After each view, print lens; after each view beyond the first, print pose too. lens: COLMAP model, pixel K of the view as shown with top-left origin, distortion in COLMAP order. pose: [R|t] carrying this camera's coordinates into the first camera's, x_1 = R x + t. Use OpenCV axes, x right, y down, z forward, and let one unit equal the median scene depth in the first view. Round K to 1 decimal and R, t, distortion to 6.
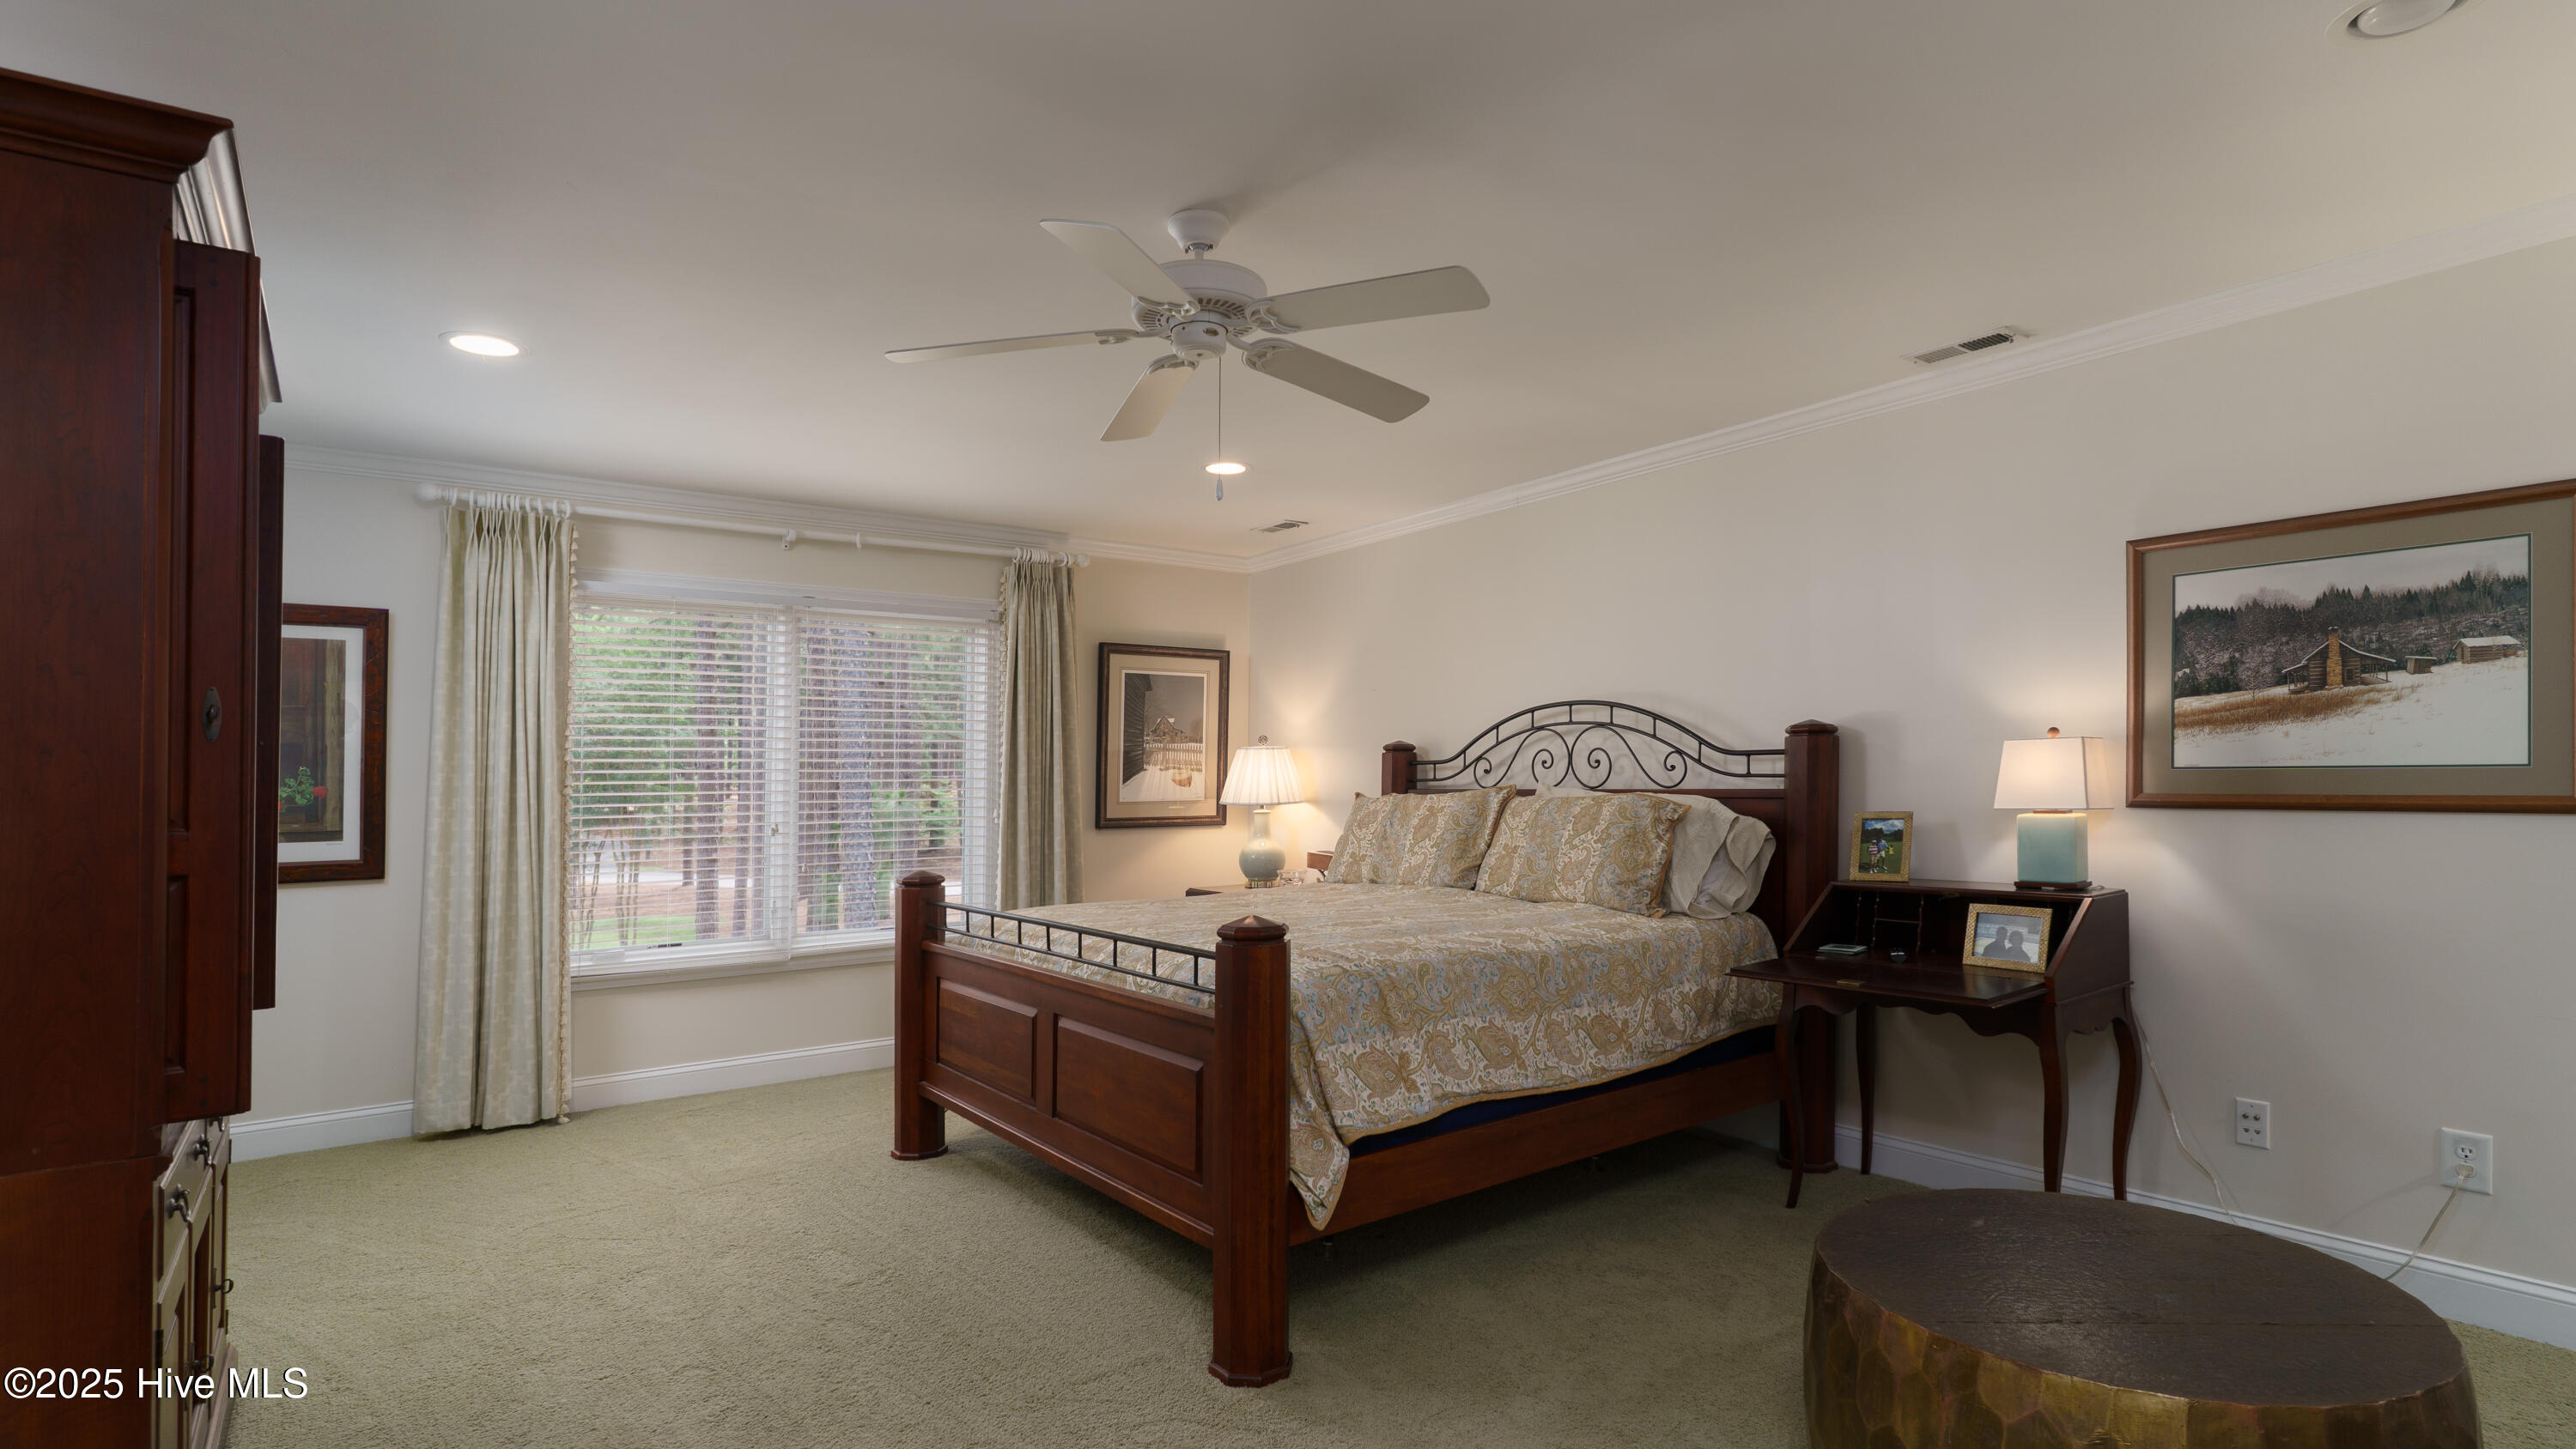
lens RADIAL K [[1224.6, 0, 1289.3], [0, 1224.6, 734.8], [0, 0, 1]] dist [-0.002787, 0.000250]
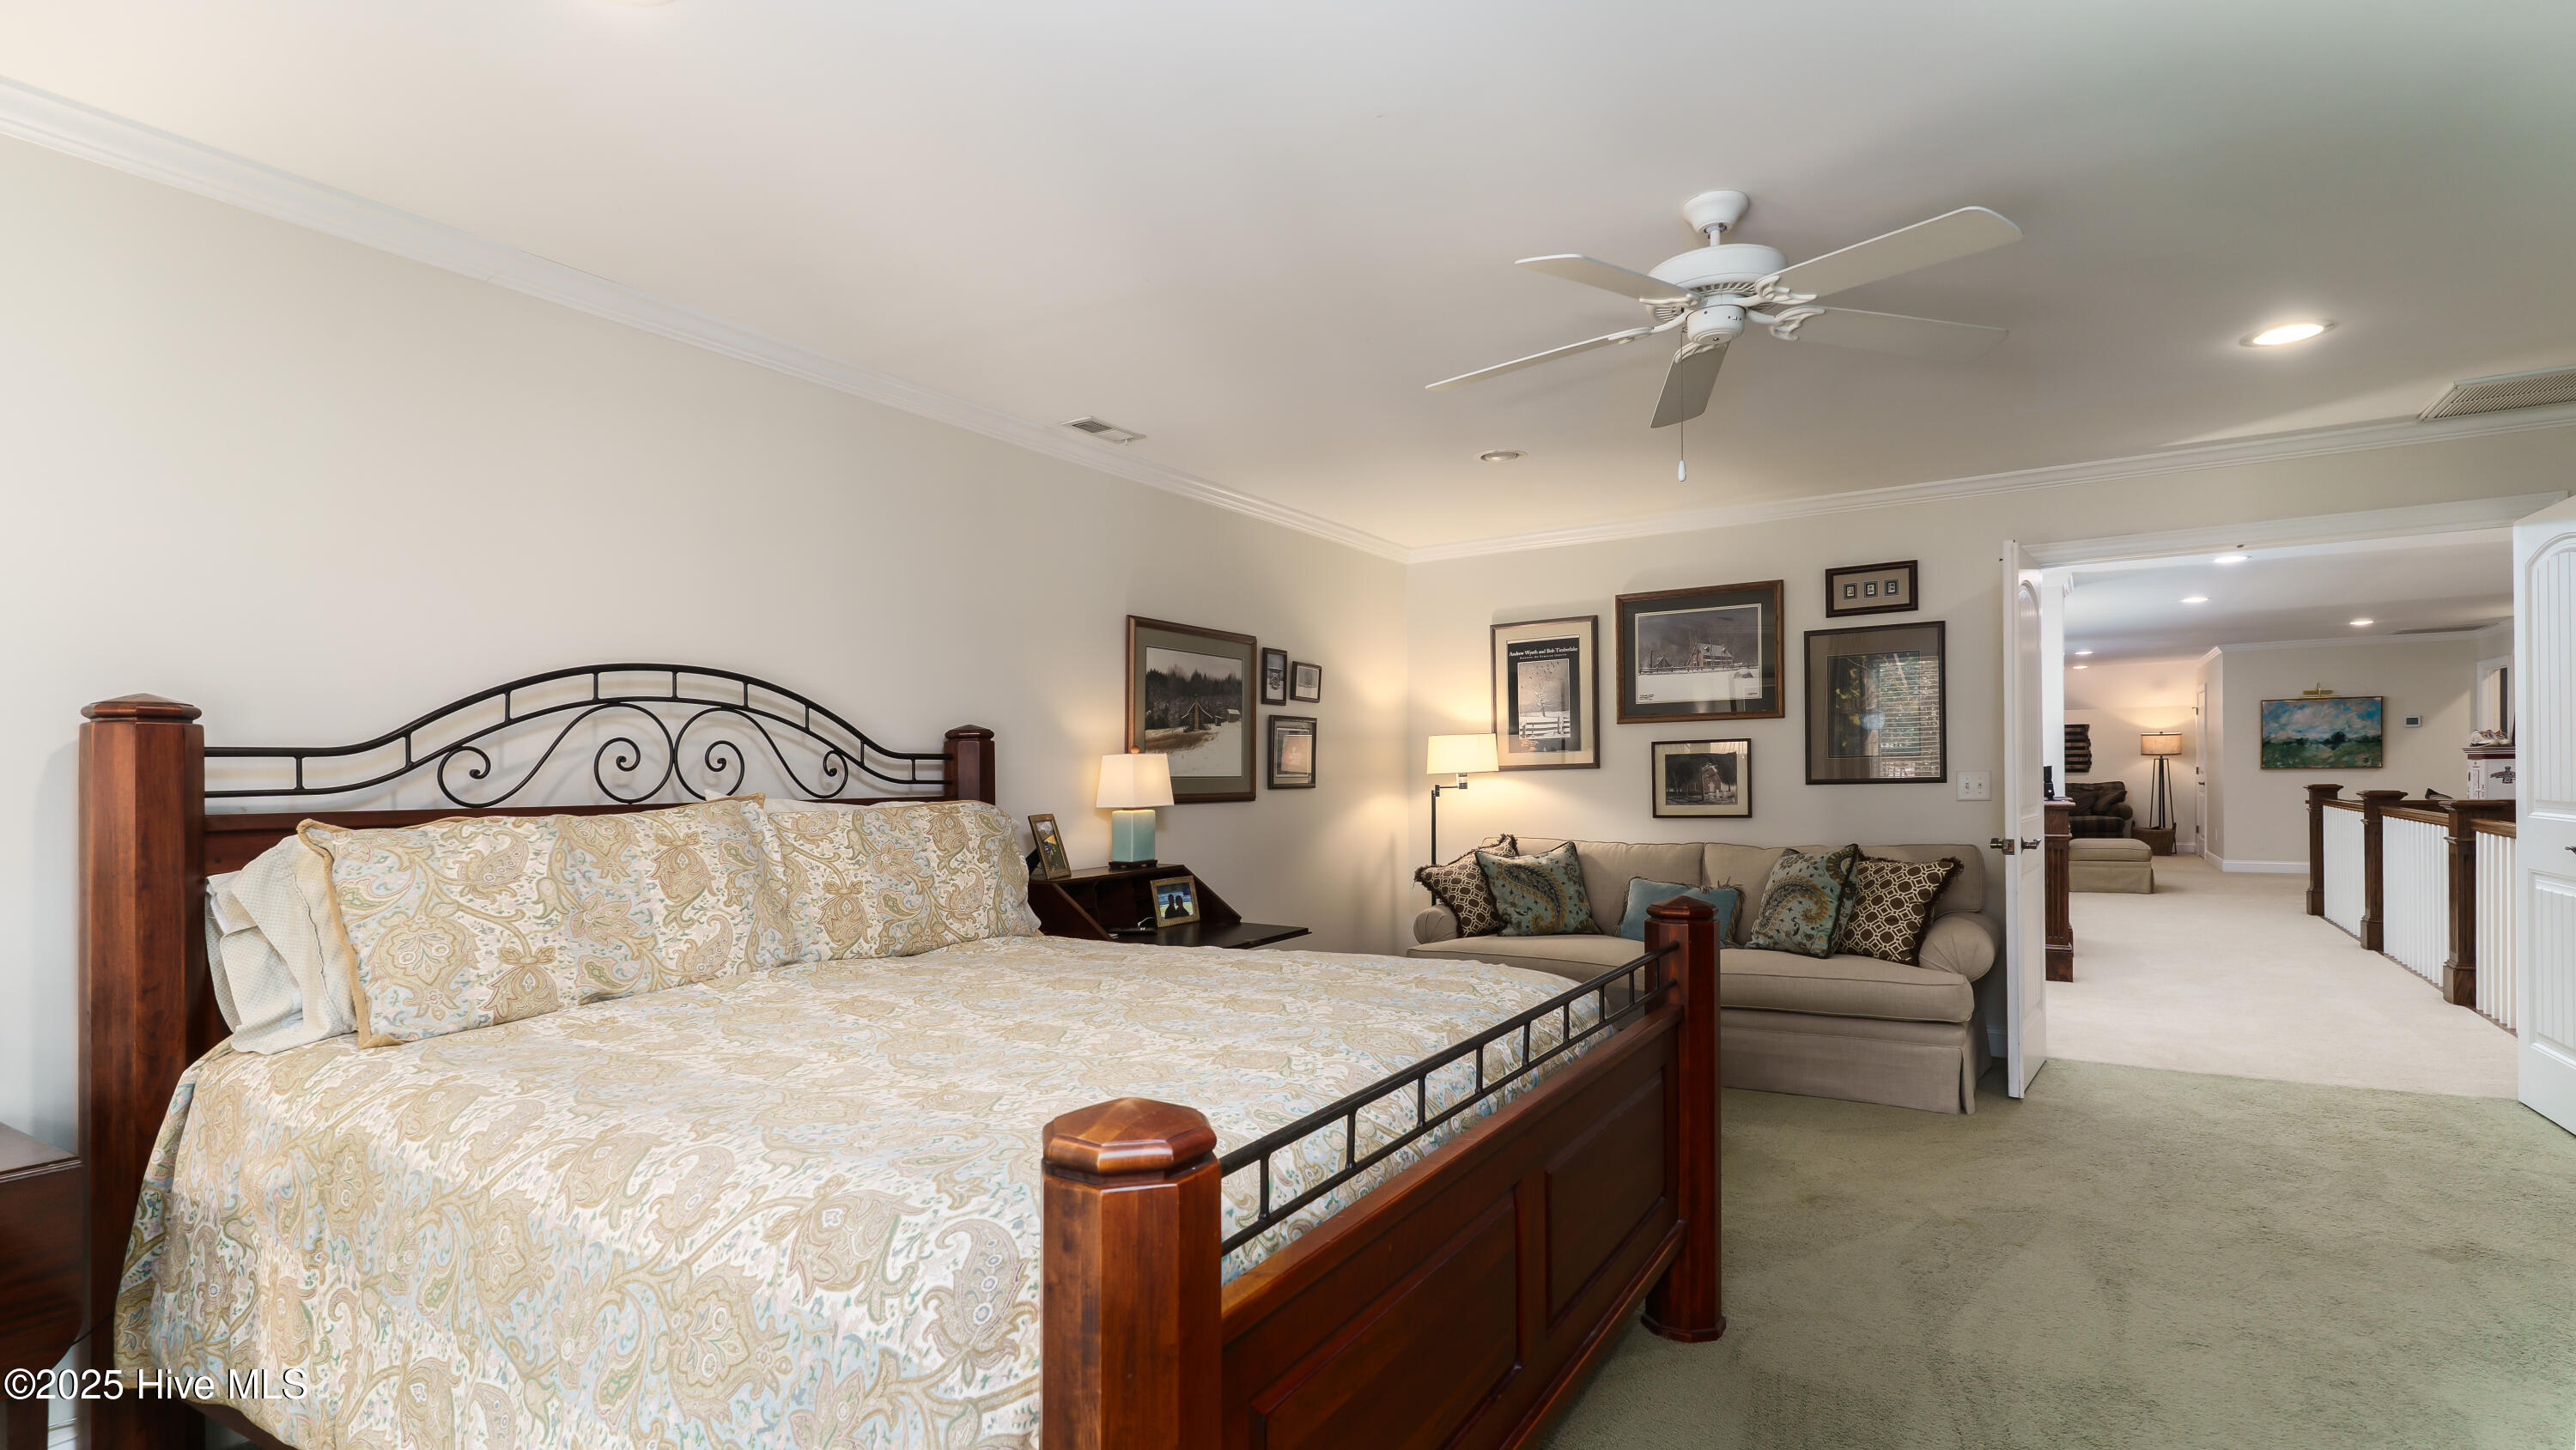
lens RADIAL K [[1224.6, 0, 1273.1], [0, 1224.6, 794.5], [0, 0, 1]] dist [-0.002787, 0.000250]
pose [[-0.354257, 0.009098, 0.935104, -0.525080], [-0.011407, 0.999836, -0.014049, 0.049840], [-0.935079, -0.015644, -0.354095, 1.030762]]
